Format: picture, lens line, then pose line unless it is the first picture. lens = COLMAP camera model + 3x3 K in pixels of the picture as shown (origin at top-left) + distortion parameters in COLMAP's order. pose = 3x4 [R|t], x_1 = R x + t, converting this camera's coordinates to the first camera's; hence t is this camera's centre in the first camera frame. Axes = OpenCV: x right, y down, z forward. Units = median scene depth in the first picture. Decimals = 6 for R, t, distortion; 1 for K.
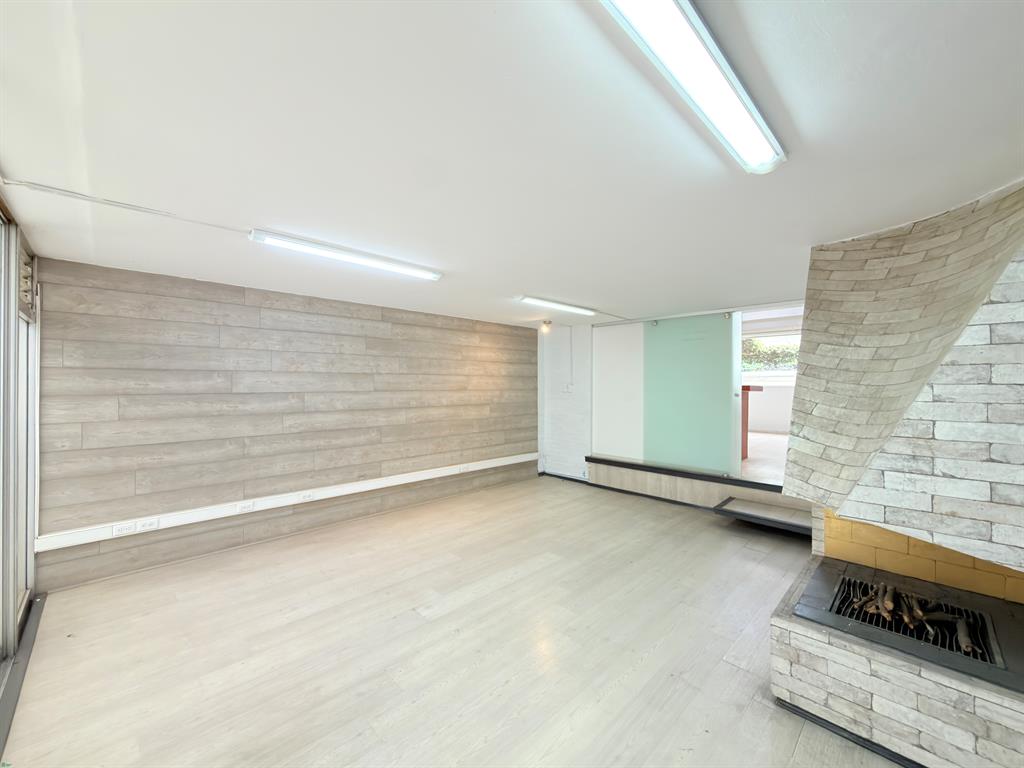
lens RADIAL K [[406.7, 0, 511.7], [0, 406.7, 381.9], [0, 0, 1]] dist [-0.001033, 0.000253]
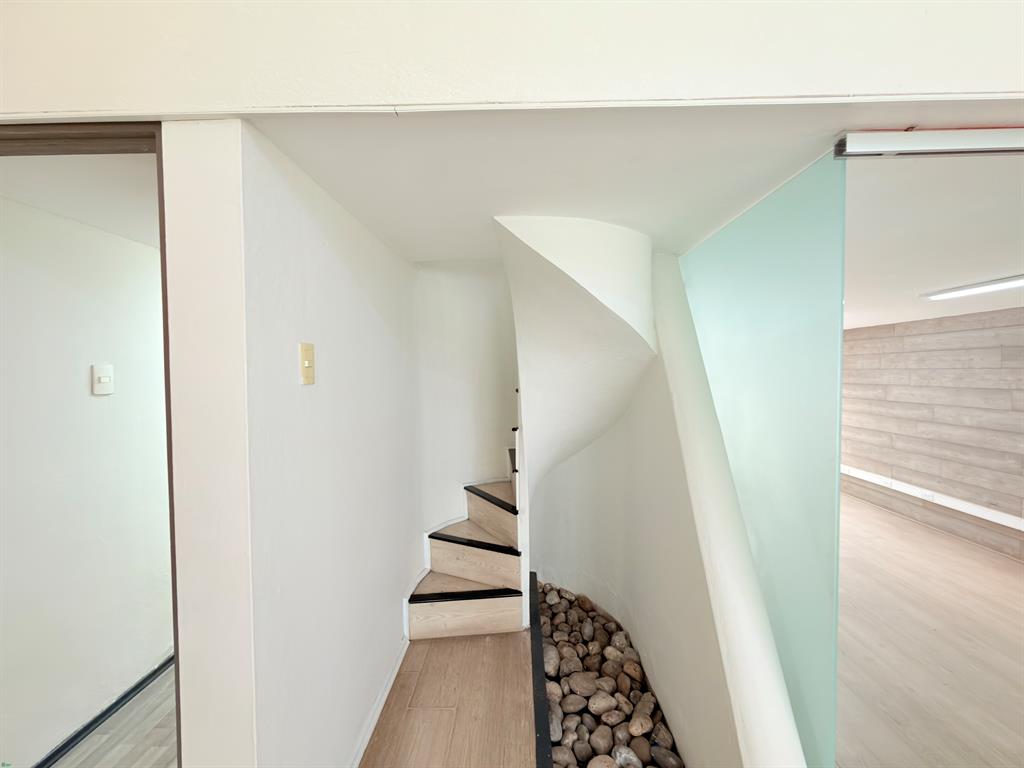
lens RADIAL K [[406.7, 0, 511.7], [0, 406.7, 381.9], [0, 0, 1]] dist [-0.001033, 0.000253]
pose [[-0.724560, 0.018383, -0.688966, 1.113103], [0.006058, 0.999775, 0.020305, -0.067018], [0.689185, 0.010539, -0.724509, 1.013378]]
